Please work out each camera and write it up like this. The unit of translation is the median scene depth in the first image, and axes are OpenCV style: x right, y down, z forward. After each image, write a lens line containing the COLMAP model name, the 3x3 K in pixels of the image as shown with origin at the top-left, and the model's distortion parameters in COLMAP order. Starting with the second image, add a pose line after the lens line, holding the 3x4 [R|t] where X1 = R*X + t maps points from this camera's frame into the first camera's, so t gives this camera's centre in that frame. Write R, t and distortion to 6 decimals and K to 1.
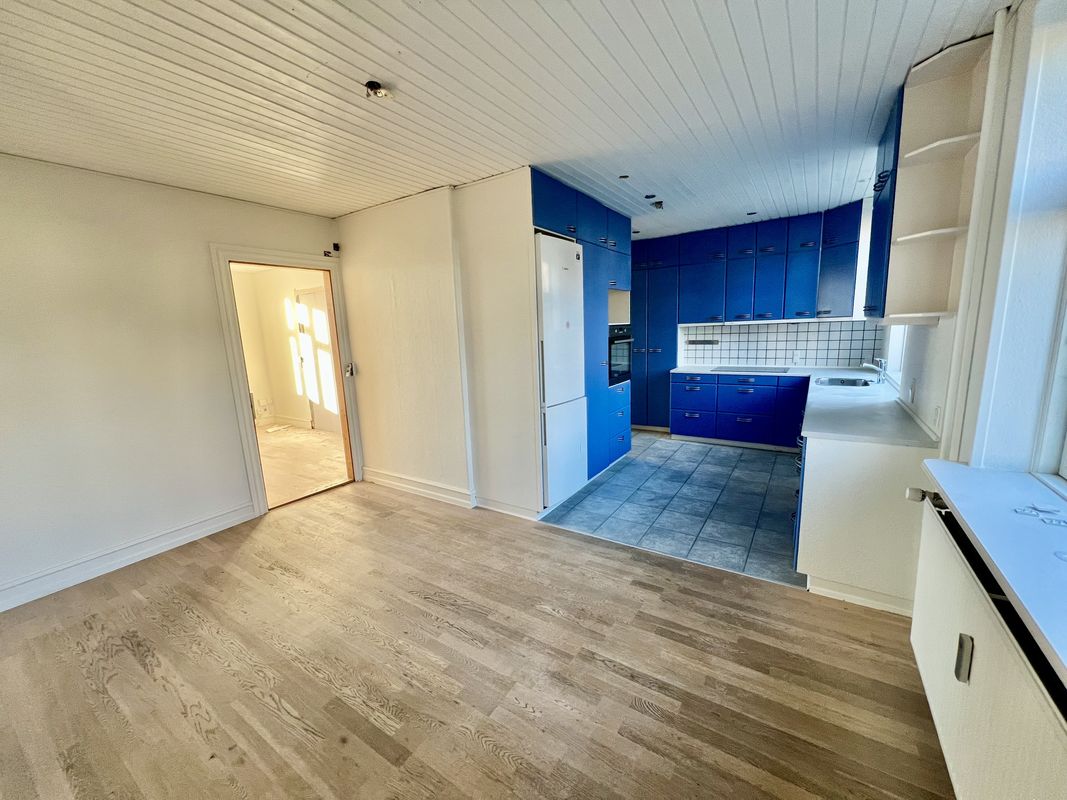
lens RADIAL K [[425.6, 0, 536.1], [0, 425.6, 401.1], [0, 0, 1]] dist [0.001906, 0.000050]
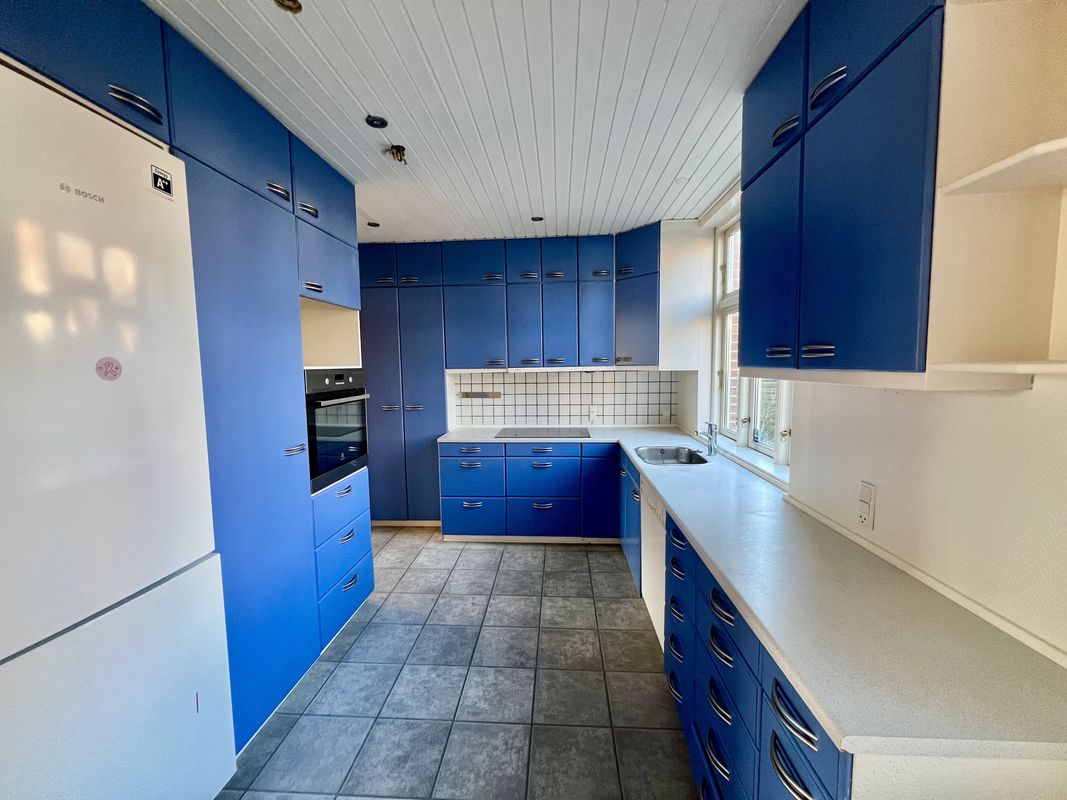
lens RADIAL K [[425.6, 0, 536.1], [0, 425.6, 401.1], [0, 0, 1]] dist [0.001906, 0.000050]
pose [[0.868528, -0.016498, 0.495366, 0.132546], [0.065659, 0.994467, -0.081999, -0.071891], [-0.491272, 0.103743, 0.864806, 0.378975]]
